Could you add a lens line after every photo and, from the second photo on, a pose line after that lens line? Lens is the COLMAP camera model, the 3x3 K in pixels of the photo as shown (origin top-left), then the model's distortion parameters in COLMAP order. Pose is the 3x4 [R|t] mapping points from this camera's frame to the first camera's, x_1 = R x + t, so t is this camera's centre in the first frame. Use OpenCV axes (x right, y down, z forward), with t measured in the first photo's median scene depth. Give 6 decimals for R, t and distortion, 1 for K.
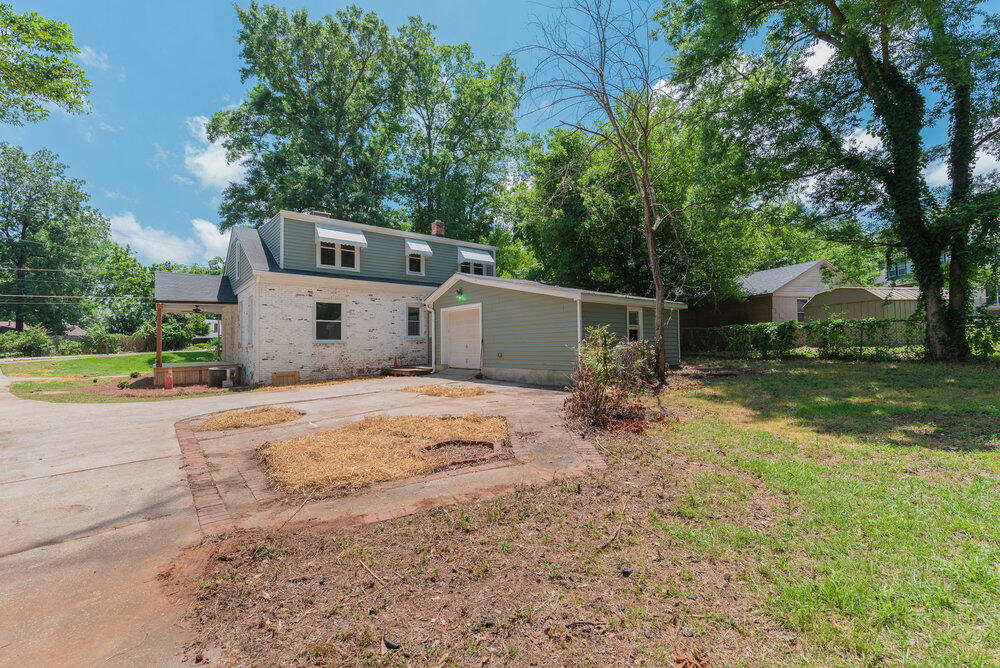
lens RADIAL K [[432.1, 0, 502.0], [0, 432.1, 334.7], [0, 0, 1]] dist [0.000330, 0.001062]
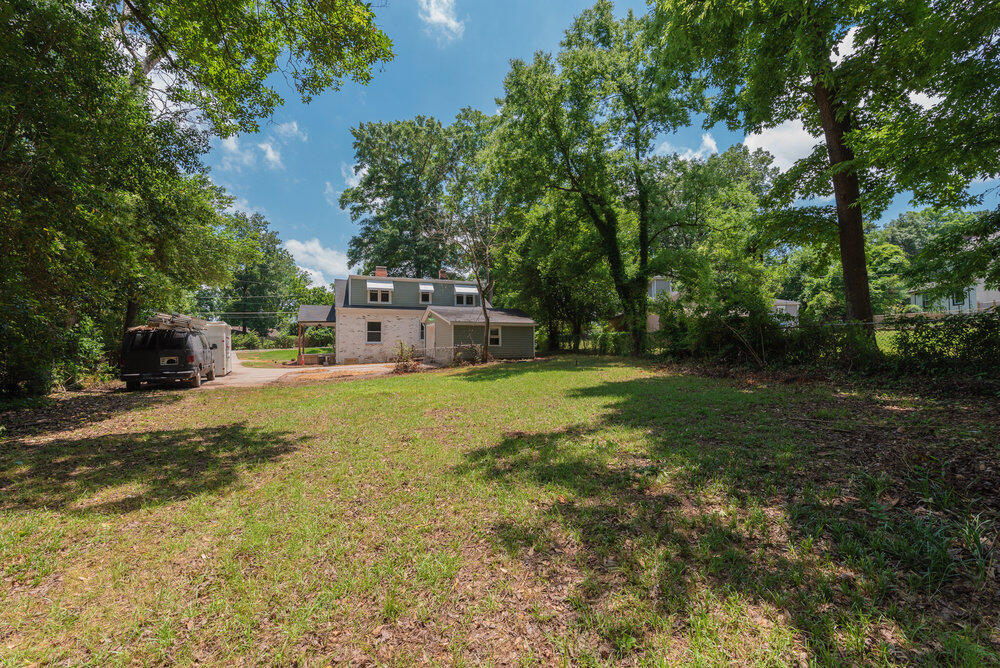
lens RADIAL K [[432.1, 0, 498.4], [0, 432.1, 337.6], [0, 0, 1]] dist [0.000330, 0.001062]
pose [[0.953351, 0.003643, -0.301844, 0.596138], [-0.001365, 0.999969, 0.007758, -0.018483], [0.301862, -0.006984, 0.953326, -0.546555]]
